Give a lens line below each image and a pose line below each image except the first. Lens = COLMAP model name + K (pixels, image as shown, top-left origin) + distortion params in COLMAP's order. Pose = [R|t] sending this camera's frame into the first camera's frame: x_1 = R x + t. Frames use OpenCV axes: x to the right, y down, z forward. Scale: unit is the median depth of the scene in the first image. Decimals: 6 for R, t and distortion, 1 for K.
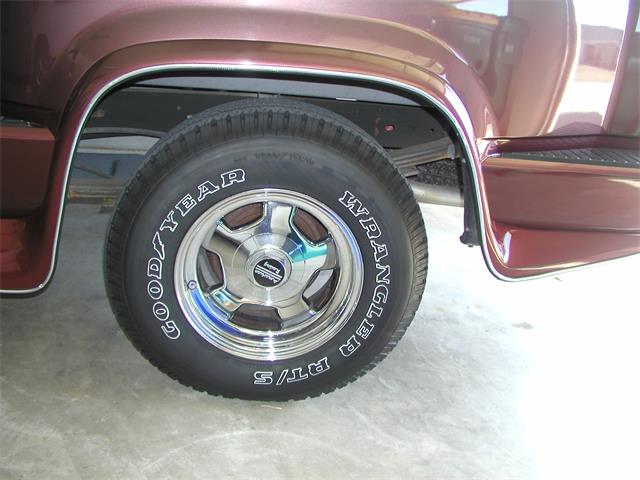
lens RADIAL K [[655.7, 0, 320.0], [0, 655.7, 240.0], [0, 0, 1]] dist [-0.250291, 0.286172]
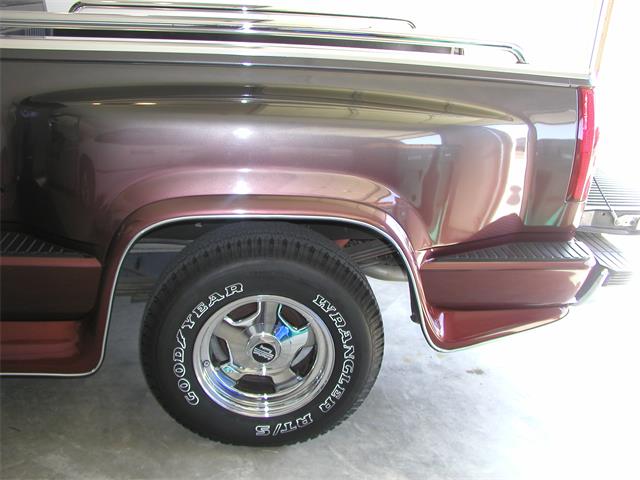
lens RADIAL K [[655.7, 0, 320.0], [0, 655.7, 240.0], [0, 0, 1]] dist [-0.250291, 0.286172]
pose [[0.999340, -0.036317, 0.000876, 0.042207], [0.036327, 0.999122, -0.020888, -0.144050], [-0.000117, 0.020906, 0.999781, -0.317798]]
